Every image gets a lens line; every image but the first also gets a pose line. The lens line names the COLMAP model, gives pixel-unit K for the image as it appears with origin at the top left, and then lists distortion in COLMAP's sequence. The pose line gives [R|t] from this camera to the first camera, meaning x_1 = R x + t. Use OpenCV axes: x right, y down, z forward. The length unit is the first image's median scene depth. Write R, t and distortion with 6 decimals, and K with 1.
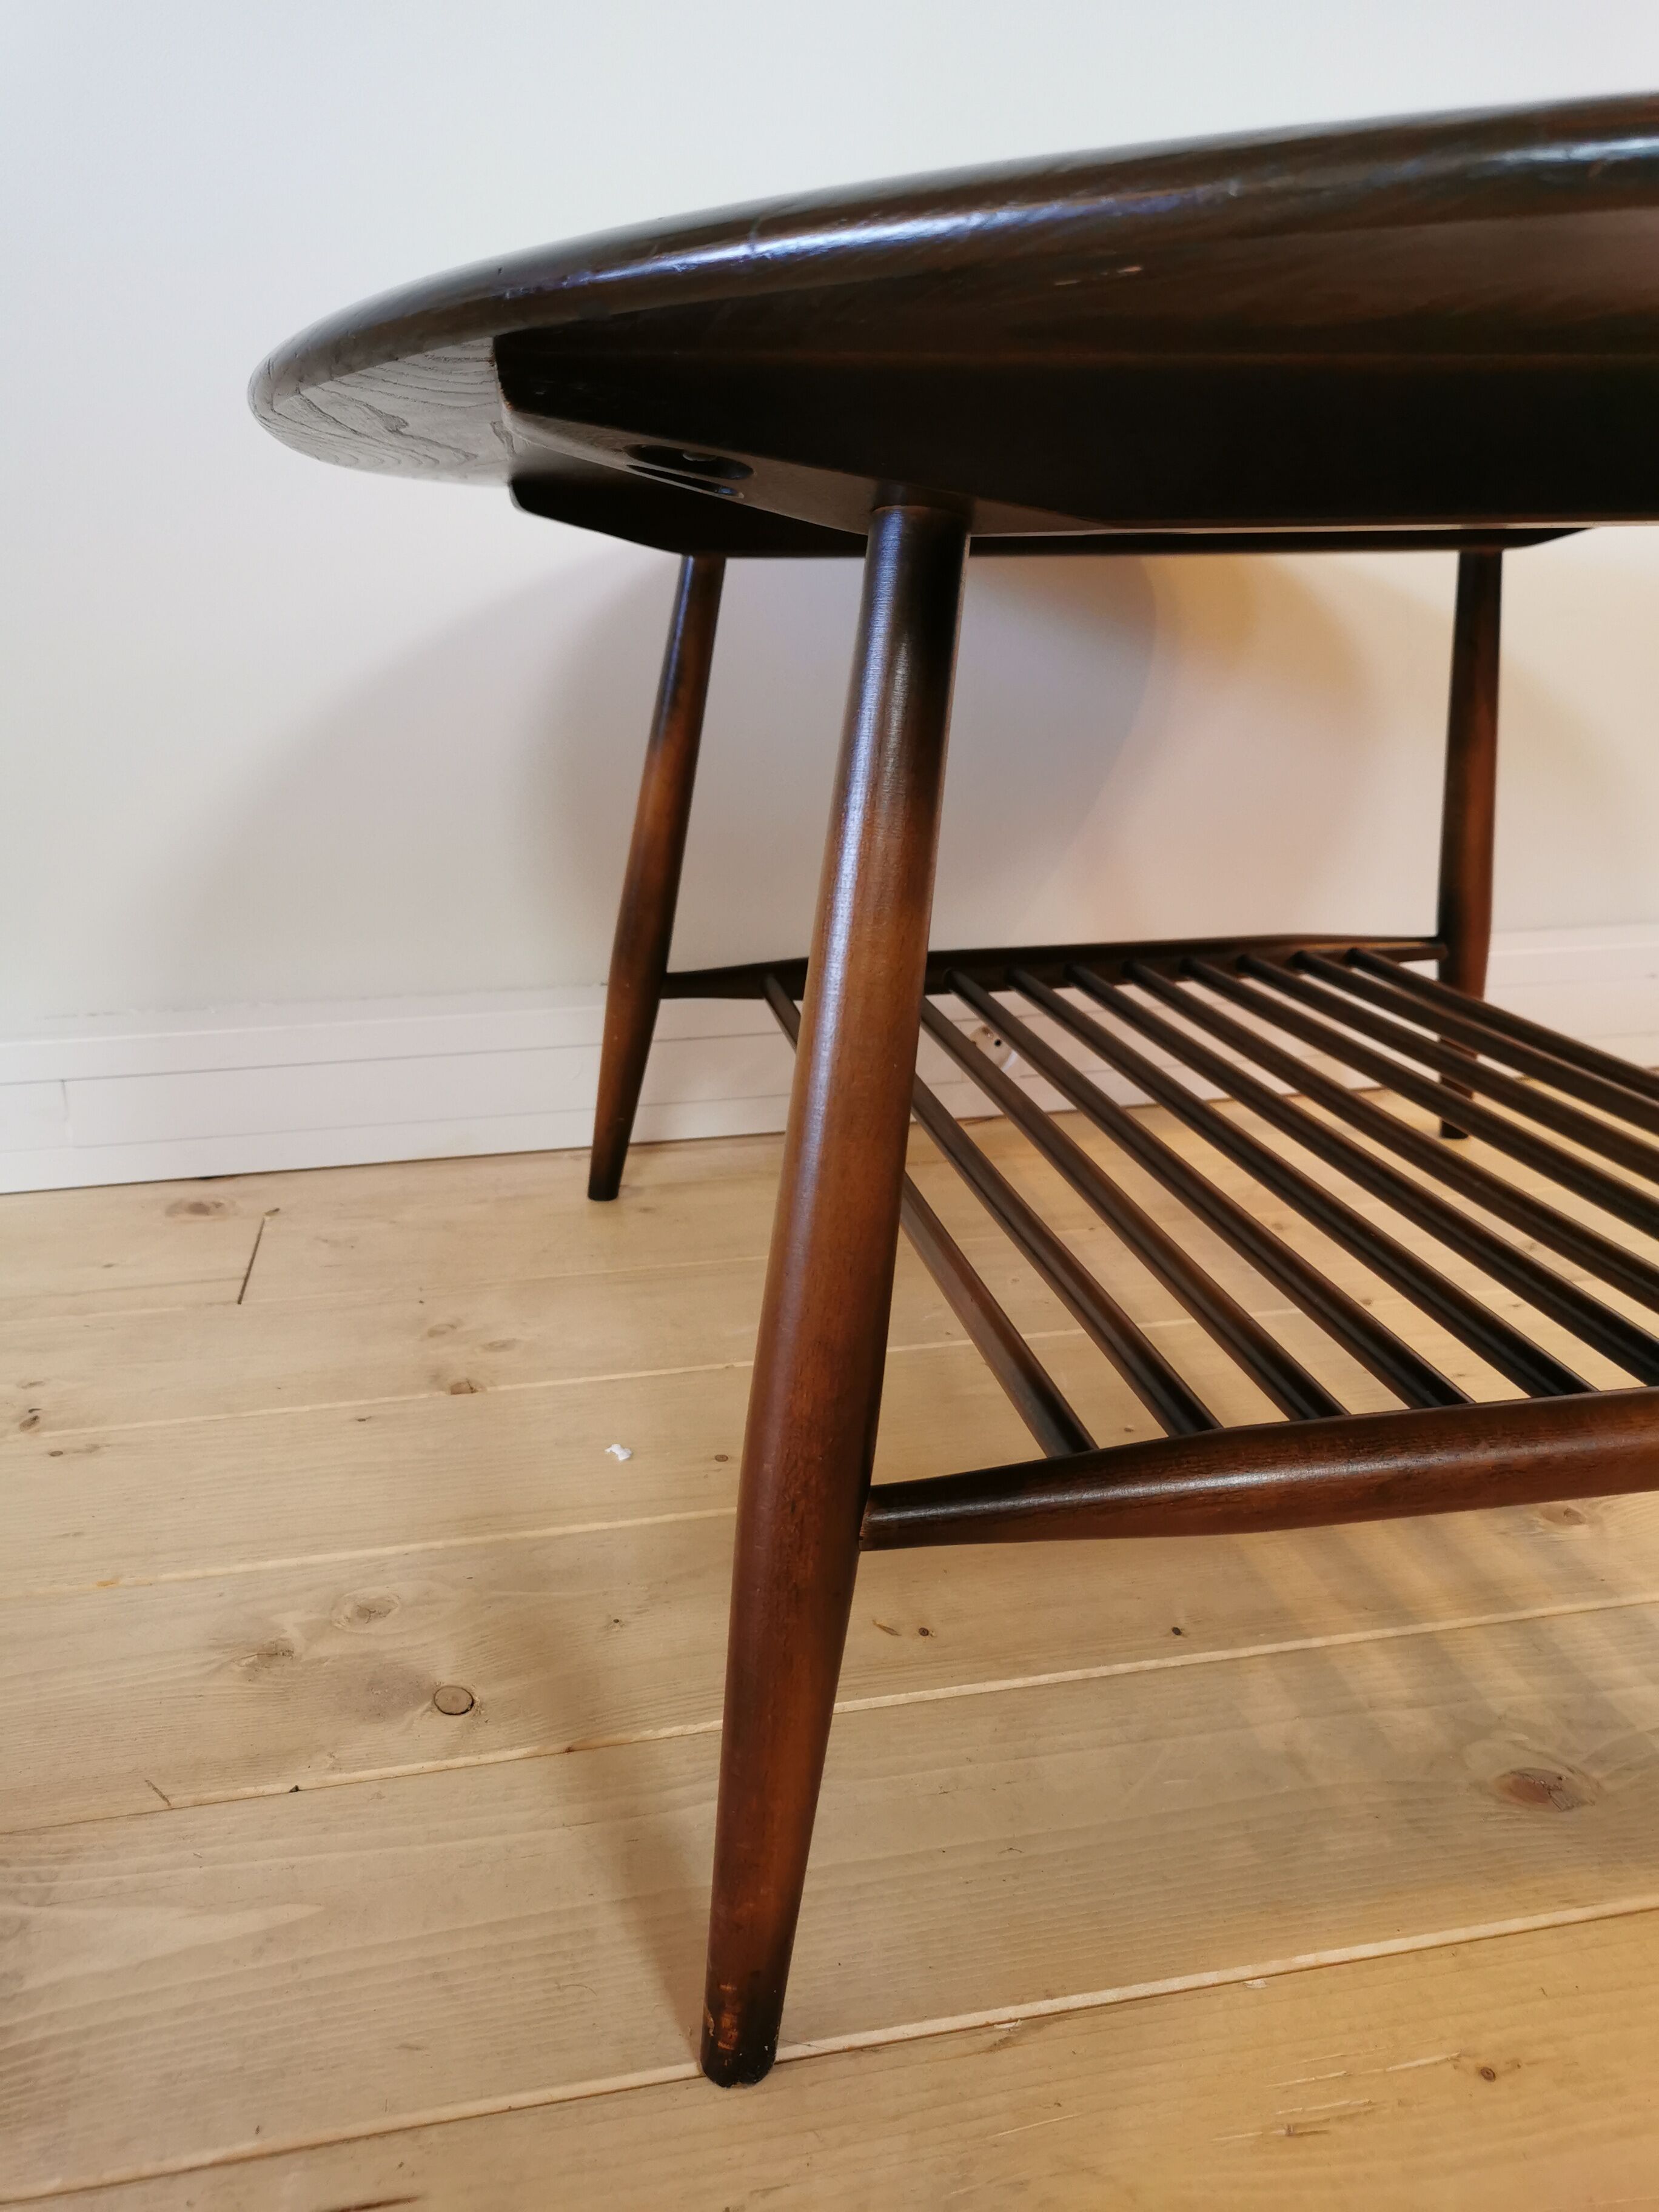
lens RADIAL K [[1739.8, 0, 839.1], [0, 1739.8, 1112.2], [0, 0, 1]] dist [0.030904, -0.020792]
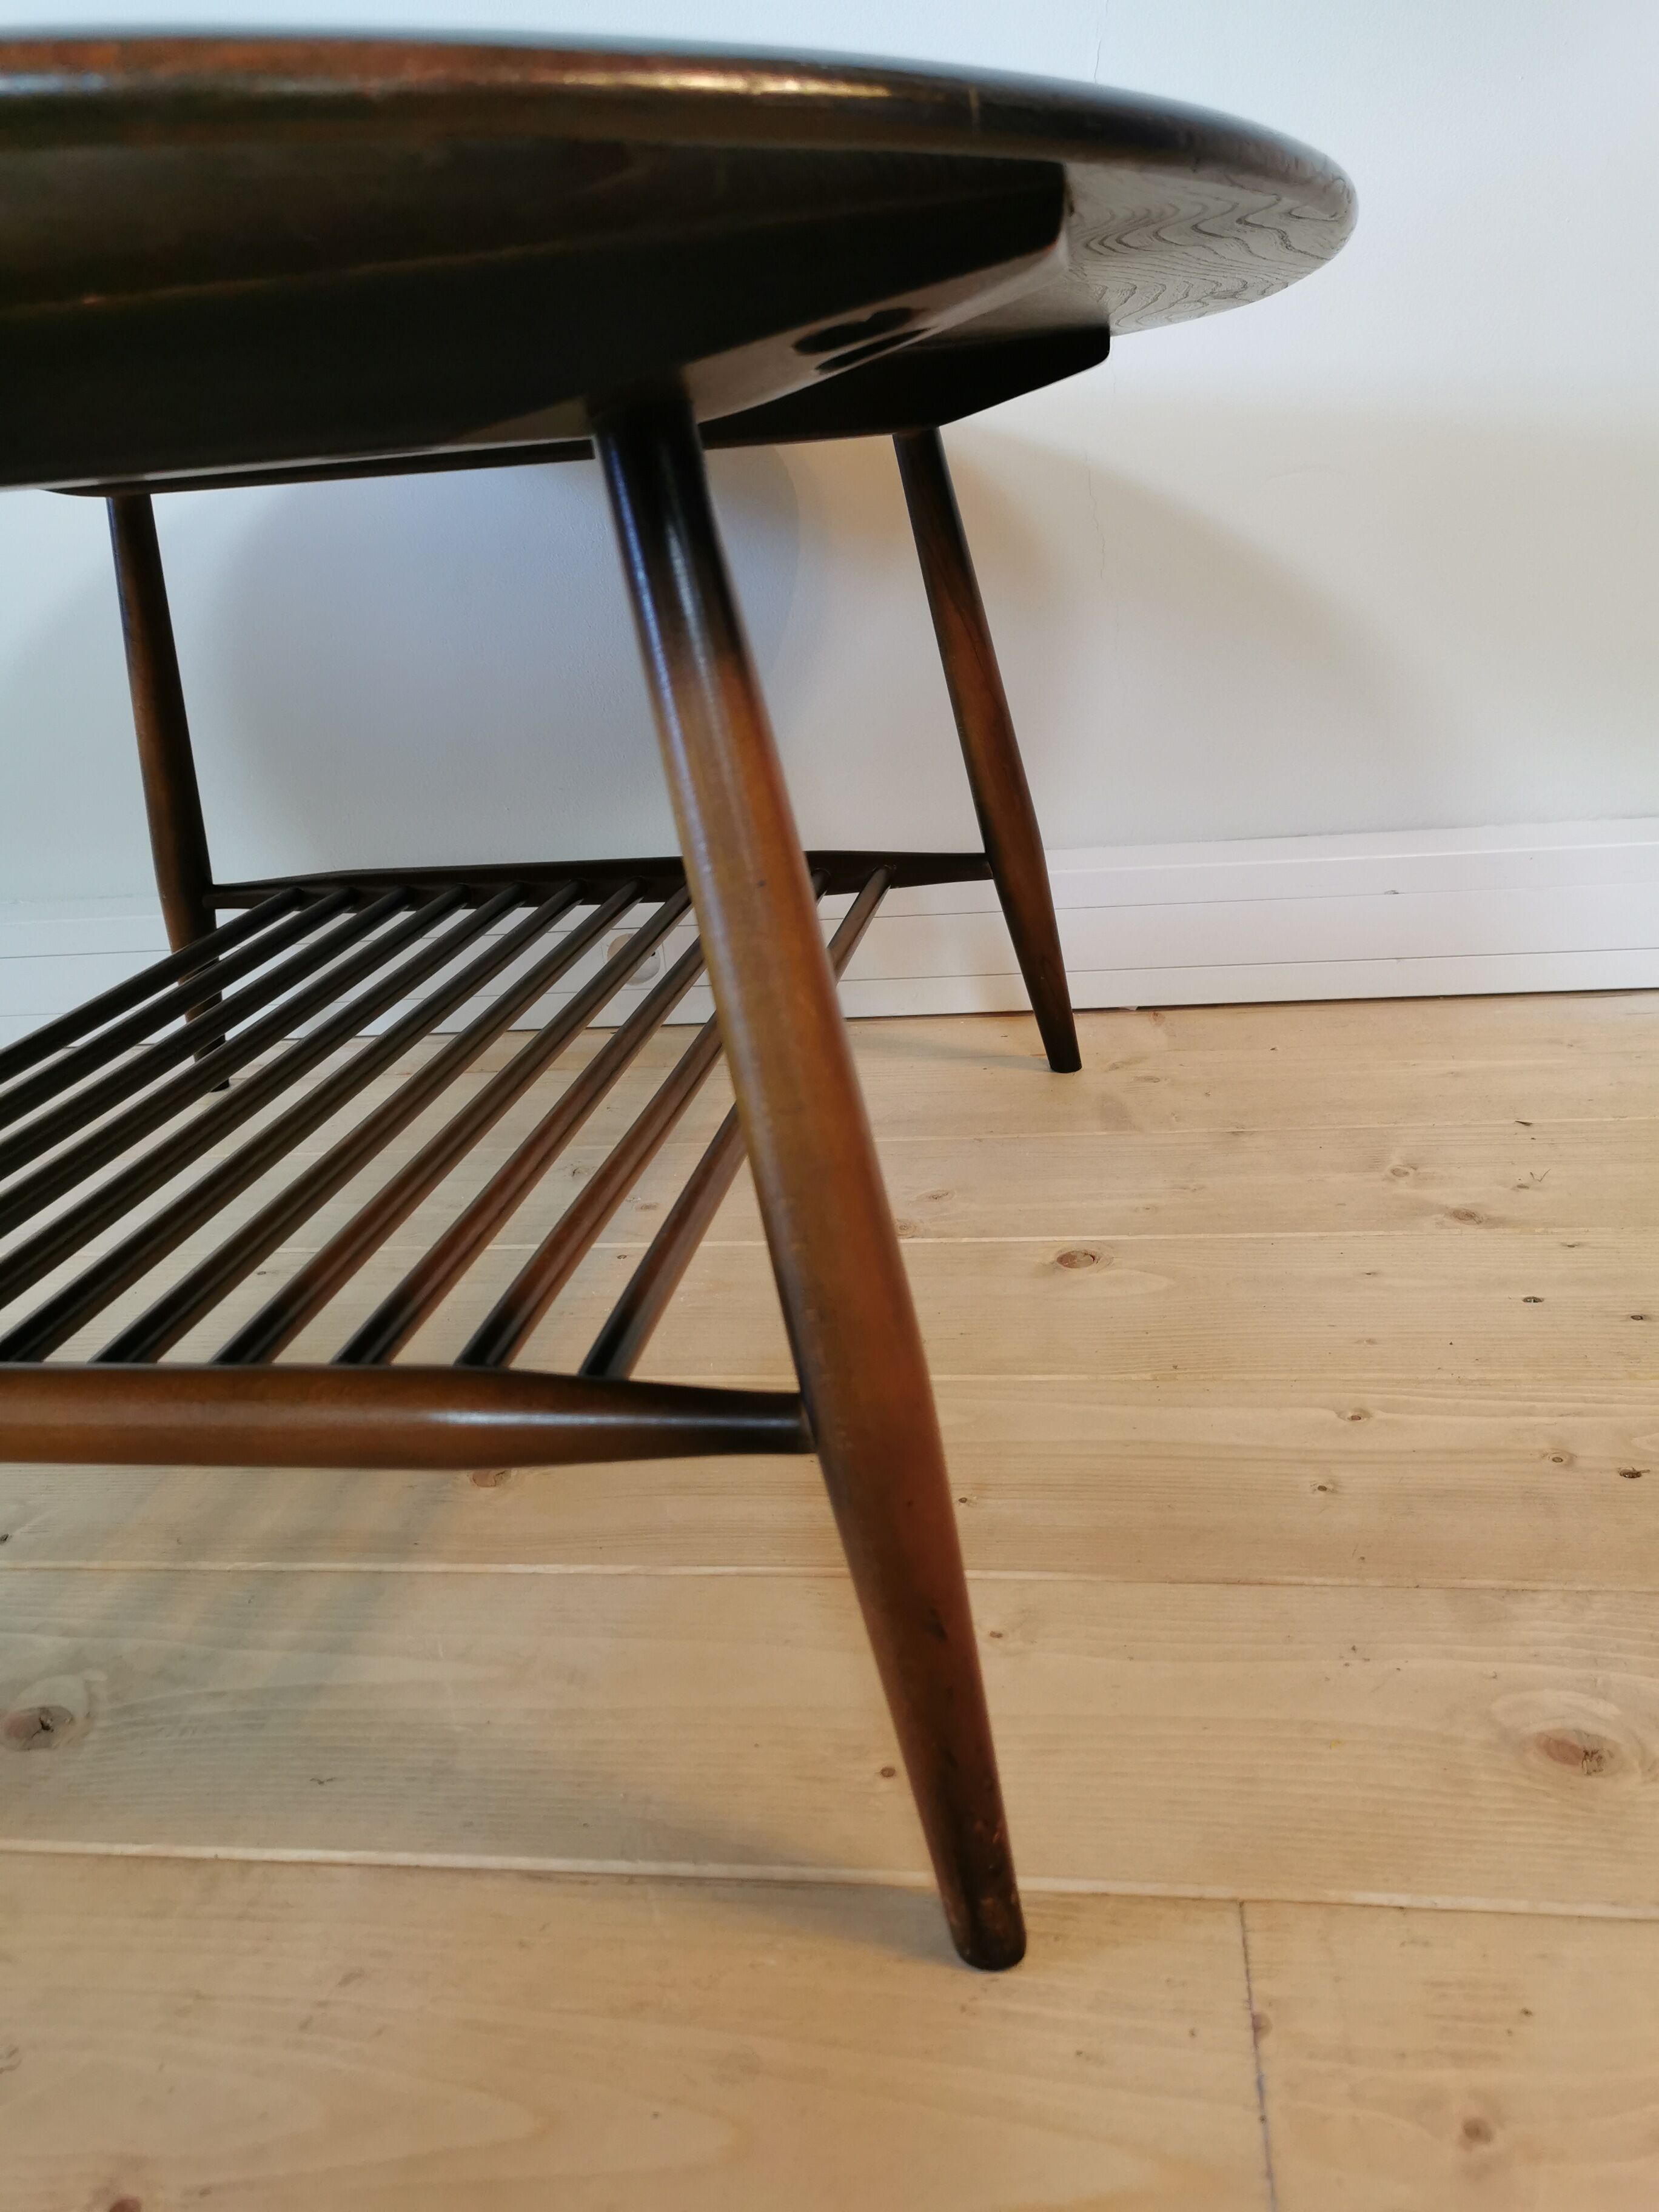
lens RADIAL K [[1739.8, 0, 850.1], [0, 1739.8, 1124.5], [0, 0, 1]] dist [0.030904, -0.020792]
pose [[0.940988, 0.054341, -0.334048, 1.113319], [-0.026483, 0.995822, 0.087394, -0.069364], [0.337401, -0.073390, 0.938496, 0.201436]]
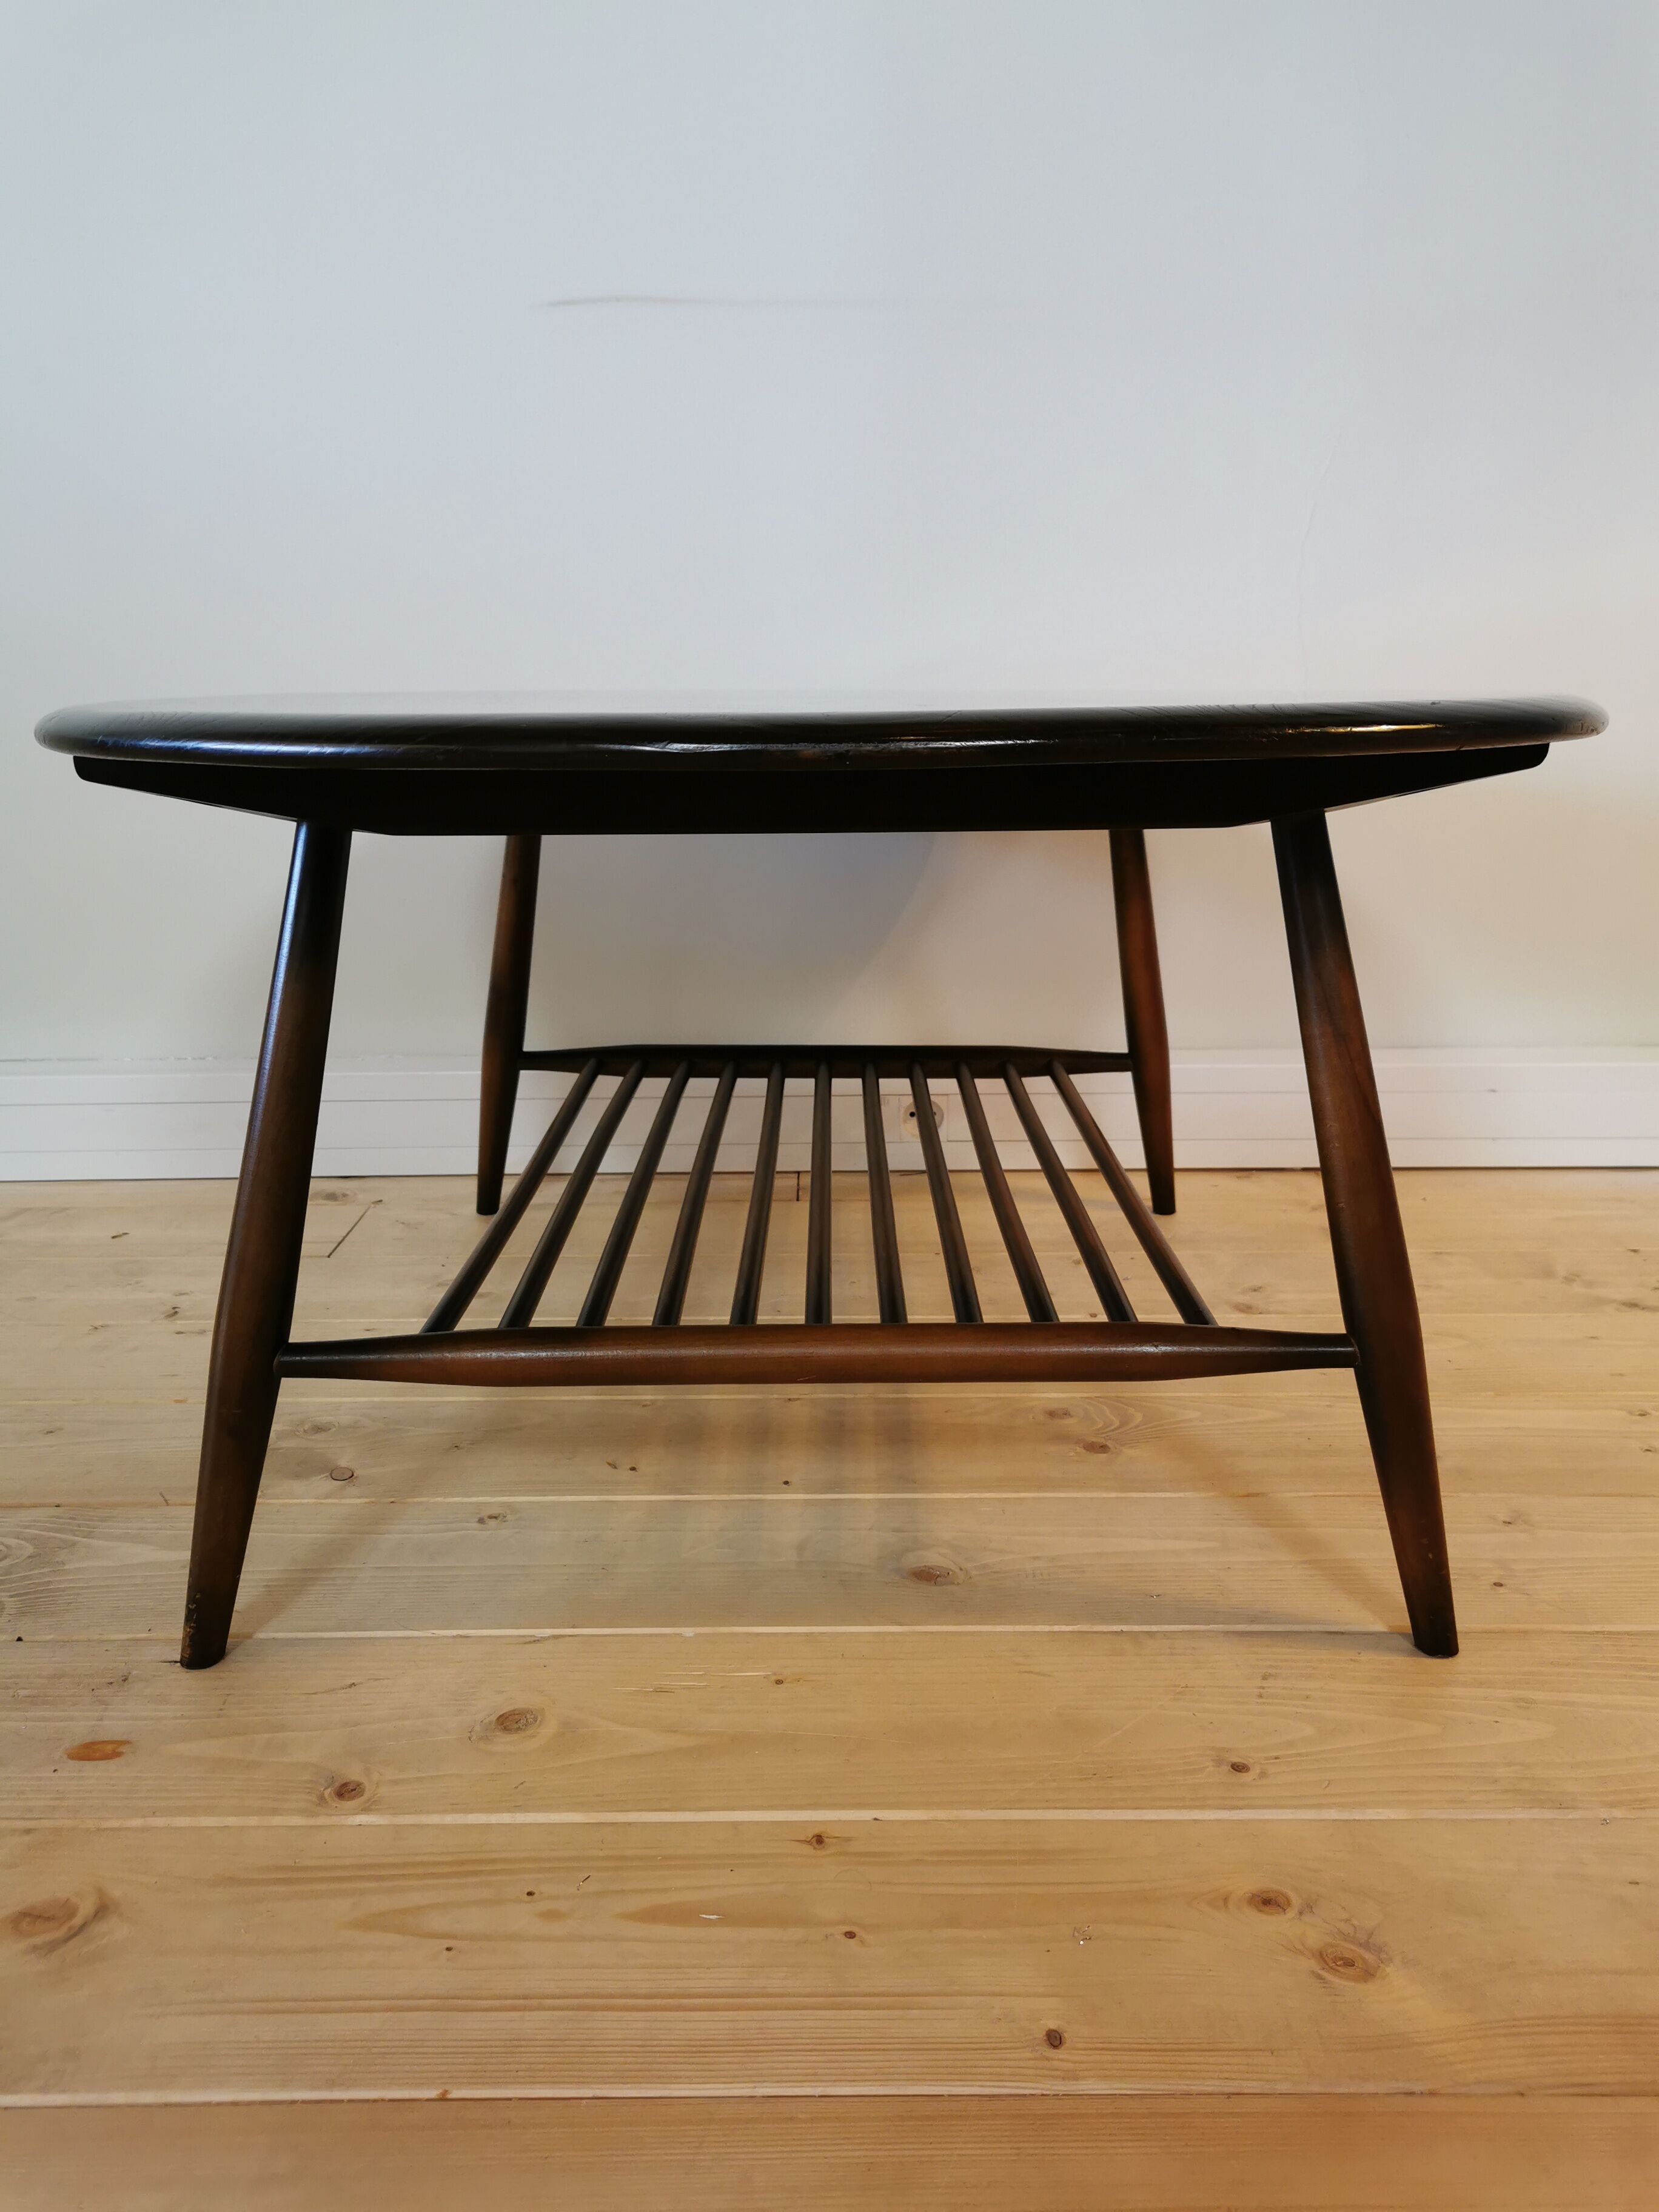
lens RADIAL K [[1739.8, 0, 835.4], [0, 1739.8, 1128.1], [0, 0, 1]] dist [0.030904, -0.020792]
pose [[0.979220, 0.057619, -0.194445, 0.566328], [-0.064255, 0.997541, -0.027988, 0.022885], [0.192354, 0.039900, 0.980514, -0.580707]]
